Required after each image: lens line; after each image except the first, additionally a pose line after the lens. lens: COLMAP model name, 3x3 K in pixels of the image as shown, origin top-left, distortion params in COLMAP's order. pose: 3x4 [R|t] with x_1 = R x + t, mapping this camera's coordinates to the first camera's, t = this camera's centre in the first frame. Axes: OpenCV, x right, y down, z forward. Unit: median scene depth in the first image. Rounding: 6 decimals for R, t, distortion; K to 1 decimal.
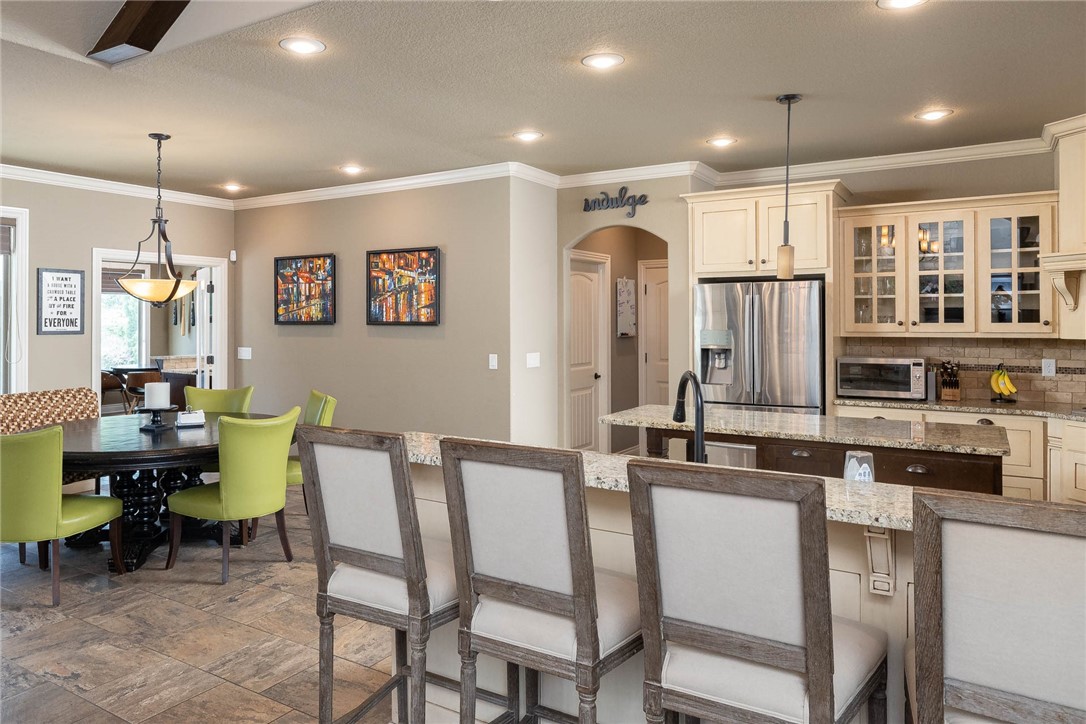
lens RADIAL K [[726.6, 0, 524.6], [0, 726.6, 317.3], [0, 0, 1]] dist [-0.005351, 0.003197]
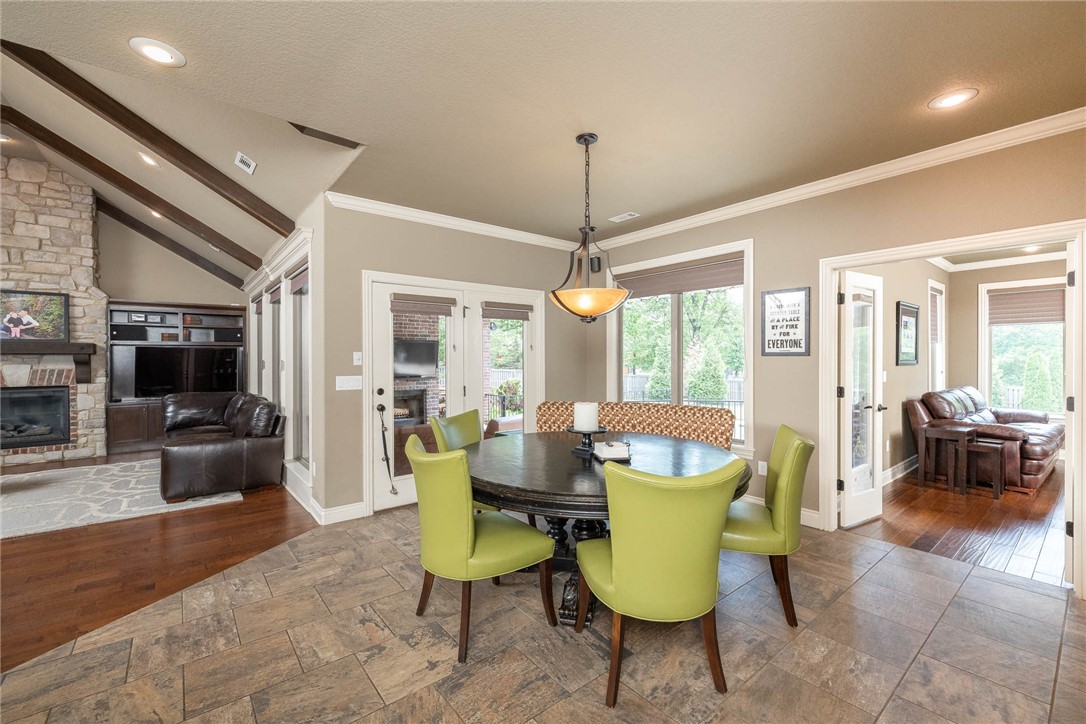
lens RADIAL K [[457.4, 0, 542.8], [0, 457.4, 358.6], [0, 0, 1]] dist [0.000766, 0.000239]
pose [[-0.343749, 0.003621, -0.939055, 0.055720], [0.006187, 0.999980, 0.001592, 0.024285], [0.939041, -0.005262, -0.343764, 0.898559]]
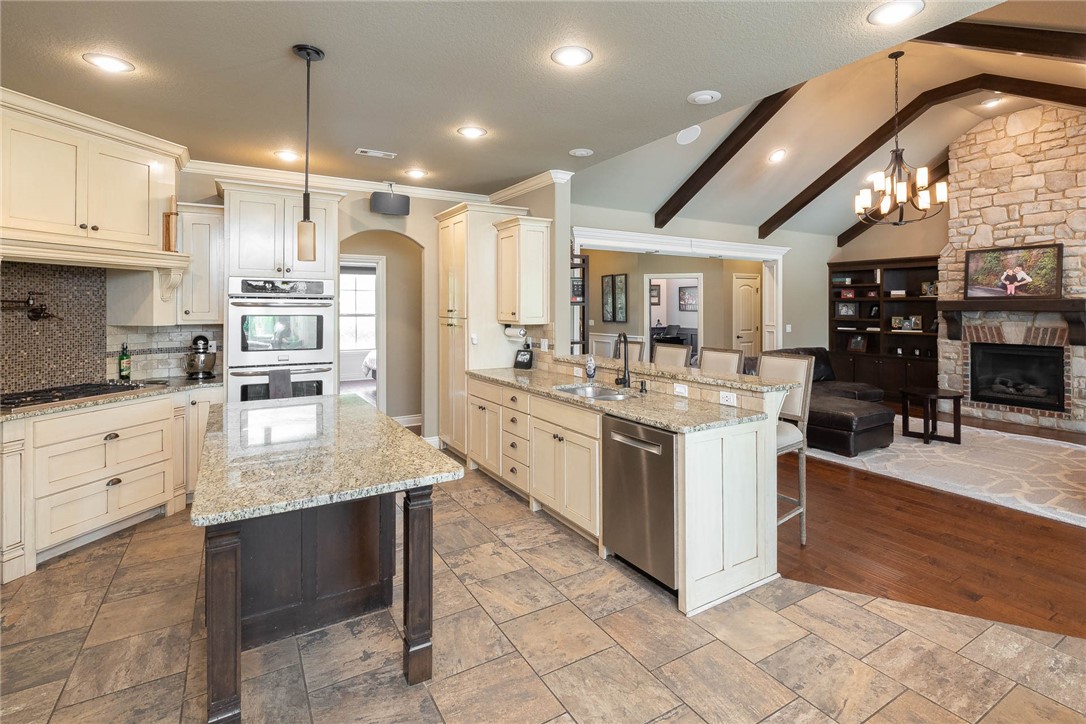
lens RADIAL K [[522.9, 0, 547.9], [0, 522.9, 306.7], [0, 0, 1]] dist [-0.005522, 0.001968]
pose [[-0.884959, 0.001647, 0.465666, -0.116132], [0.001152, 0.999998, -0.001349, 0.000446], [-0.465667, -0.000658, -0.884960, 0.941958]]
